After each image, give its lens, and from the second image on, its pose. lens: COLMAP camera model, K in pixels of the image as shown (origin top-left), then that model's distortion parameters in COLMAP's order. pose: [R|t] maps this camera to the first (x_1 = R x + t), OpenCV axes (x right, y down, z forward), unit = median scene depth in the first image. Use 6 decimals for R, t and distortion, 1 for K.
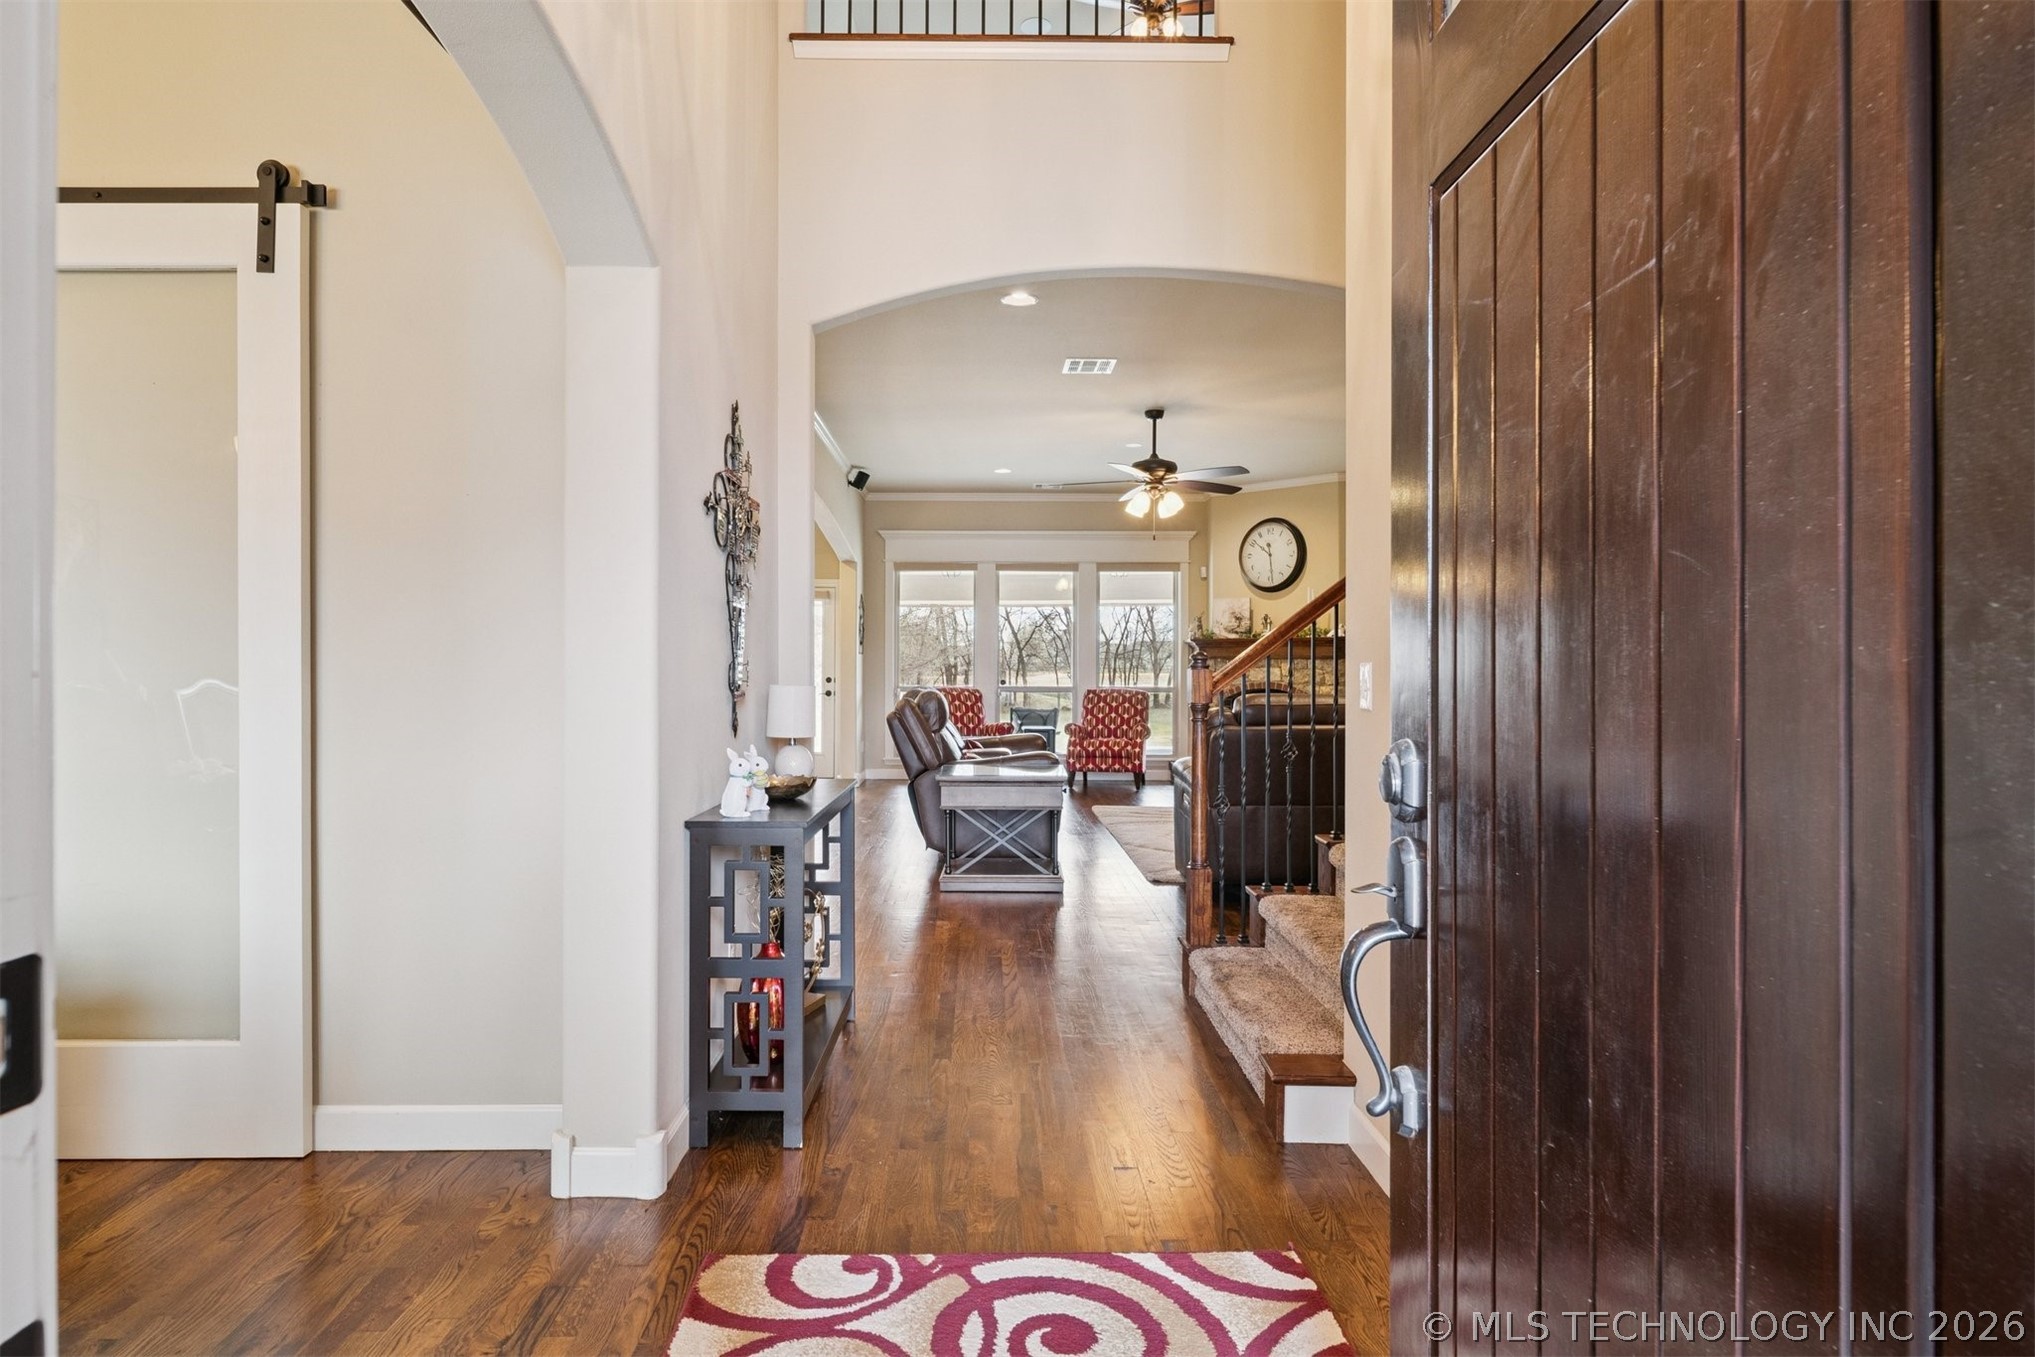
lens RADIAL K [[1072.8, 0, 989.1], [0, 1072.8, 664.4], [0, 0, 1]] dist [-0.001001, -0.000315]
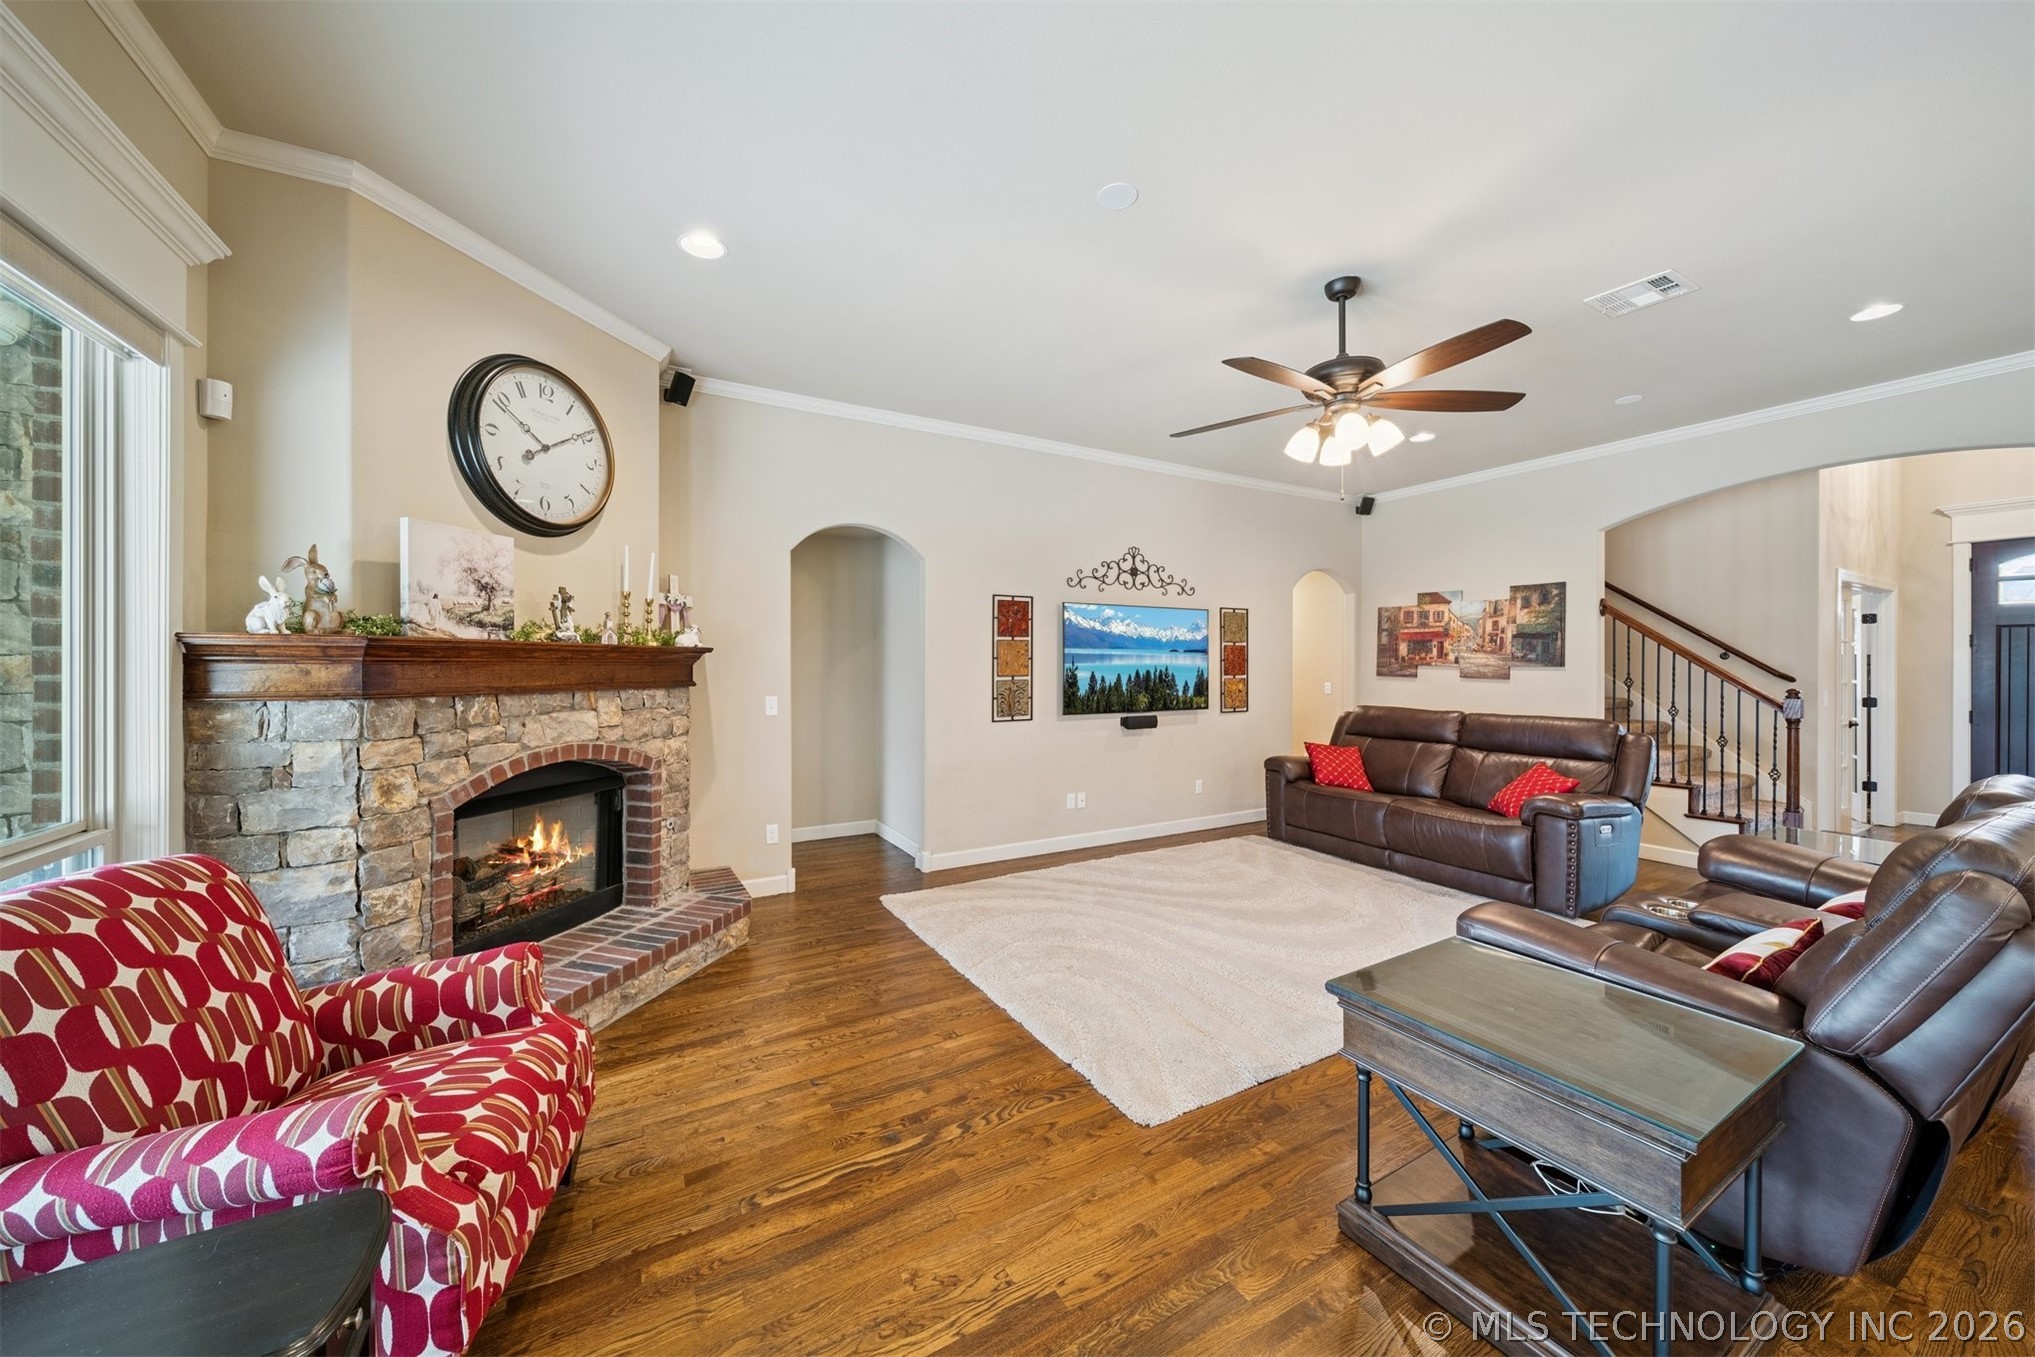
lens RADIAL K [[711.0, 0, 1001.3], [0, 711.0, 662.5], [0, 0, 1]] dist [-0.007353, -0.000191]
pose [[-0.474669, -0.004466, 0.880153, -0.366403], [-0.005505, 0.999983, 0.002105, -0.093332], [-0.880147, -0.003846, -0.474685, 4.935691]]
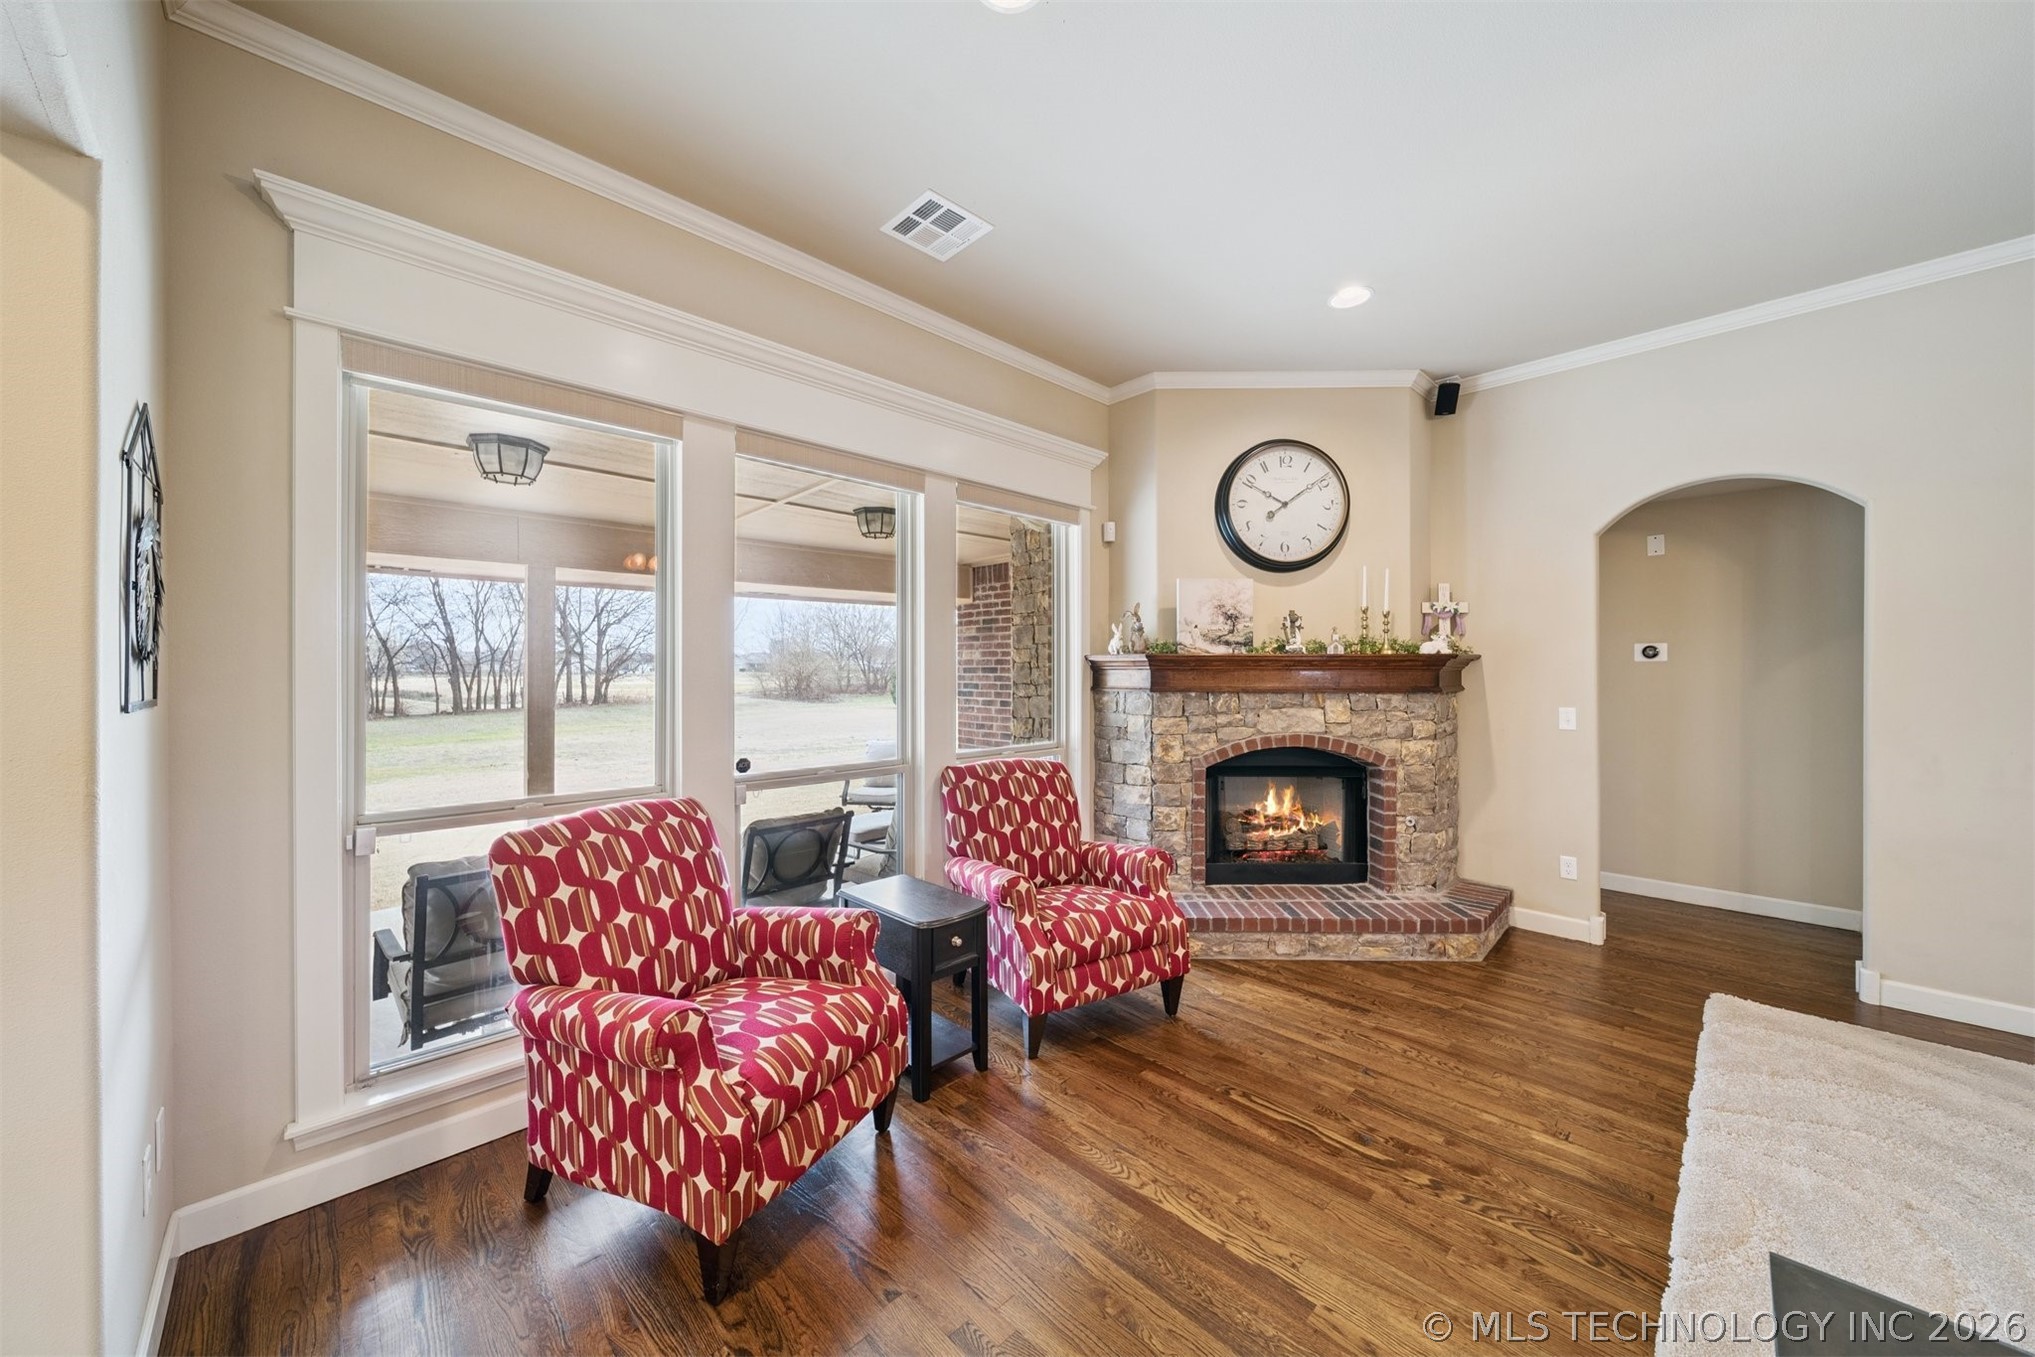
lens RADIAL K [[711.0, 0, 1001.3], [0, 711.0, 662.5], [0, 0, 1]] dist [-0.007353, -0.000191]
pose [[0.733249, 0.000687, 0.679960, -0.480039], [0.004286, 0.999975, -0.005632, -0.096065], [-0.679947, 0.007043, 0.733228, 4.213969]]
